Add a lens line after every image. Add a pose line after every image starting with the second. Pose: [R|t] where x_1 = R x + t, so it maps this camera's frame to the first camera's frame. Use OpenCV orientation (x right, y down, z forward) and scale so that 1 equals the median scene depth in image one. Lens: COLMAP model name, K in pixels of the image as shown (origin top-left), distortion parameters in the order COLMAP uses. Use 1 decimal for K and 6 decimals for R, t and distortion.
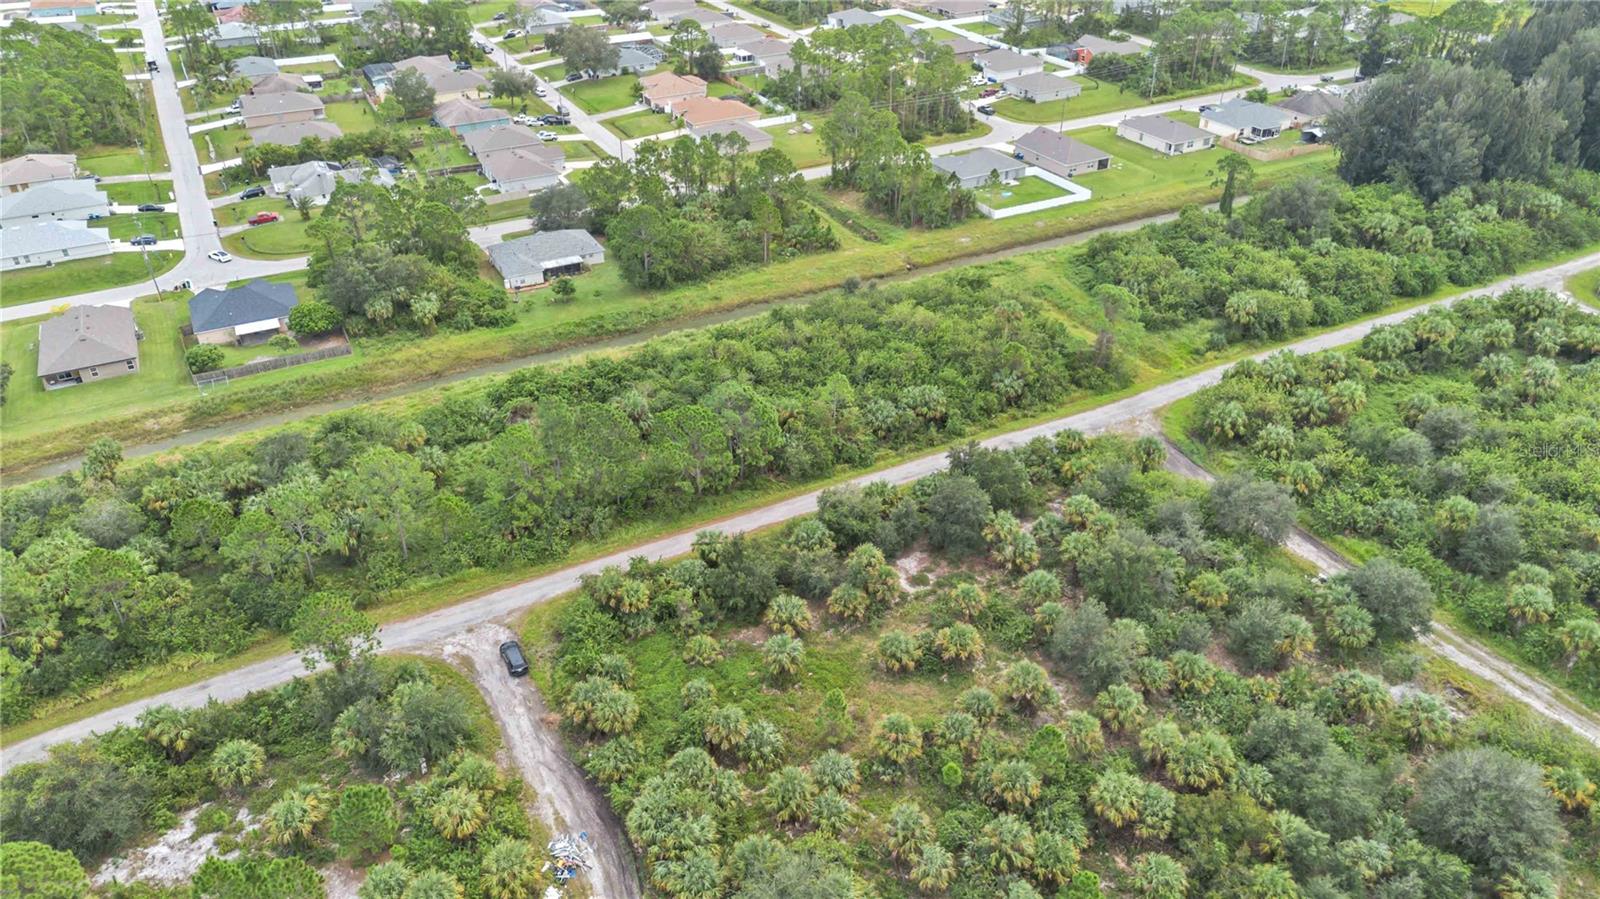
lens RADIAL K [[1131.0, 0, 800.0], [0, 1131.0, 449.5], [0, 0, 1]] dist [0.077529, -0.083954]
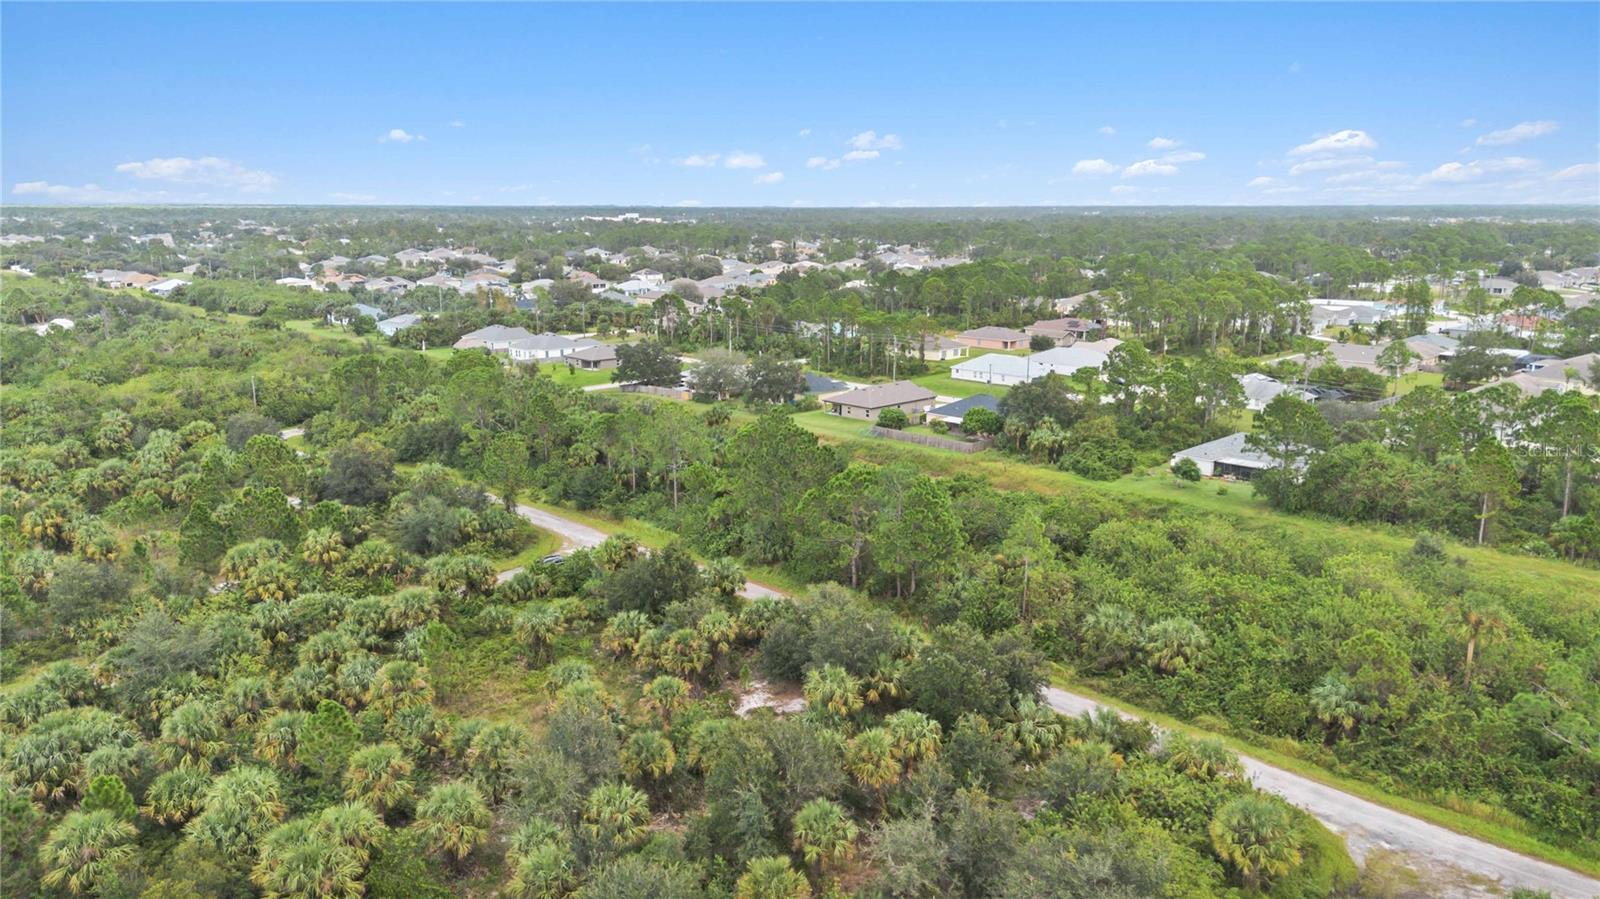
lens RADIAL K [[1131.0, 0, 800.0], [0, 1131.0, 449.5], [0, 0, 1]] dist [0.077529, -0.083954]
pose [[0.276113, 0.203353, -0.939366, 0.484229], [-0.508374, 0.860349, 0.036819, -0.042911], [0.815670, 0.467383, 0.340933, 0.478541]]
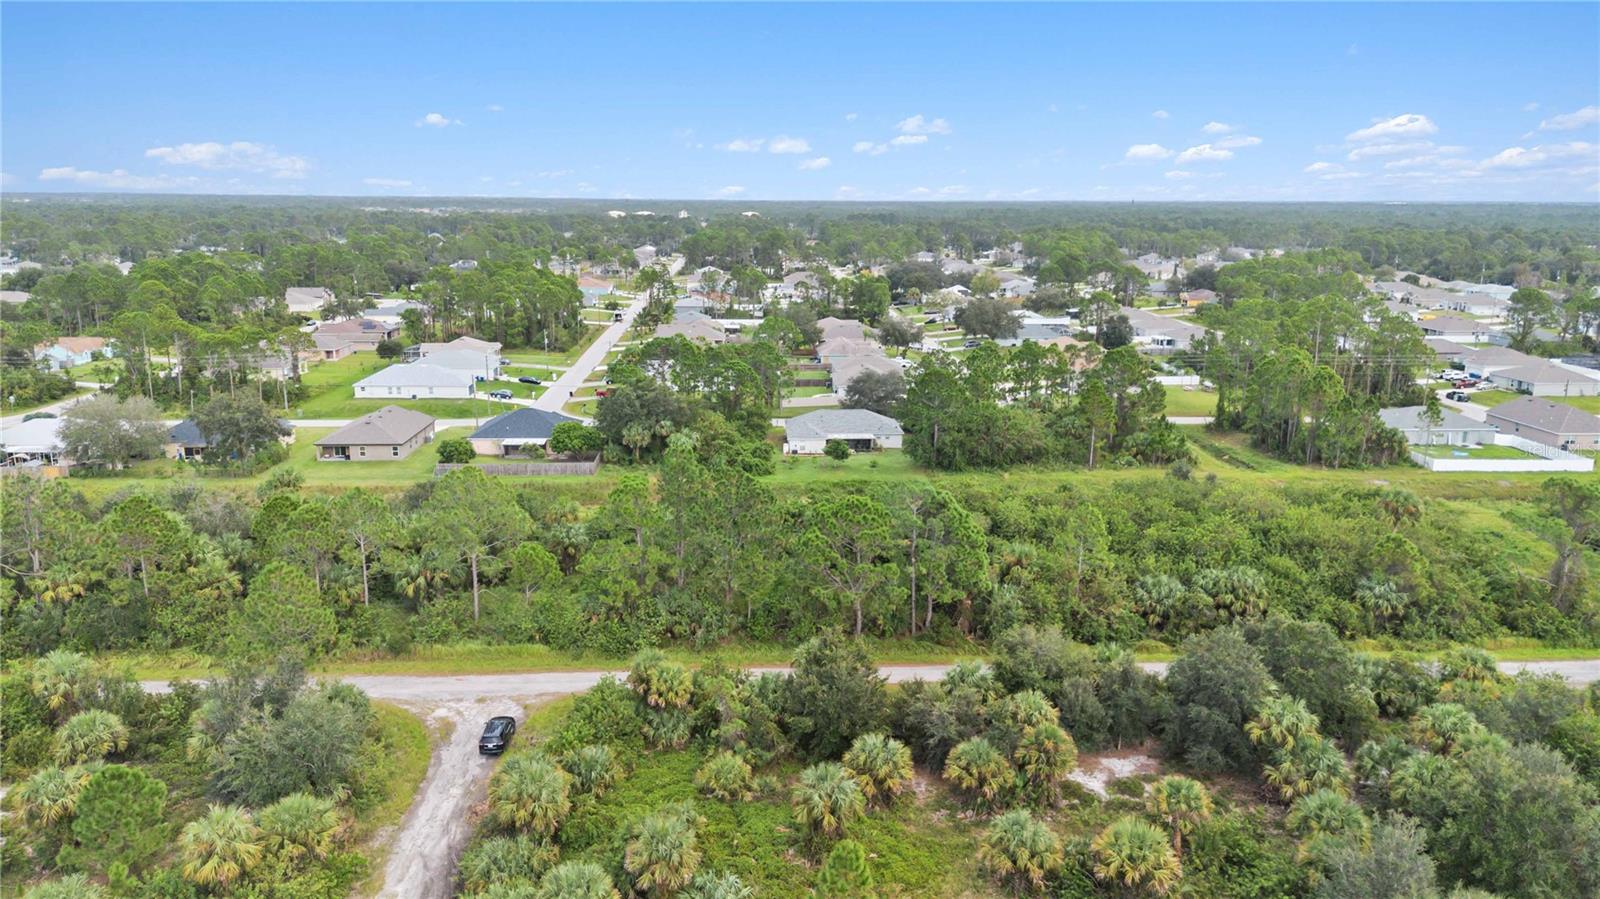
lens RADIAL K [[1131.0, 0, 800.0], [0, 1131.0, 449.5], [0, 0, 1]] dist [0.077529, -0.083954]
pose [[0.906505, 0.103862, -0.409222, 0.118270], [-0.235094, 0.929273, -0.284926, 0.108264], [0.350686, 0.354492, 0.866807, 0.237622]]
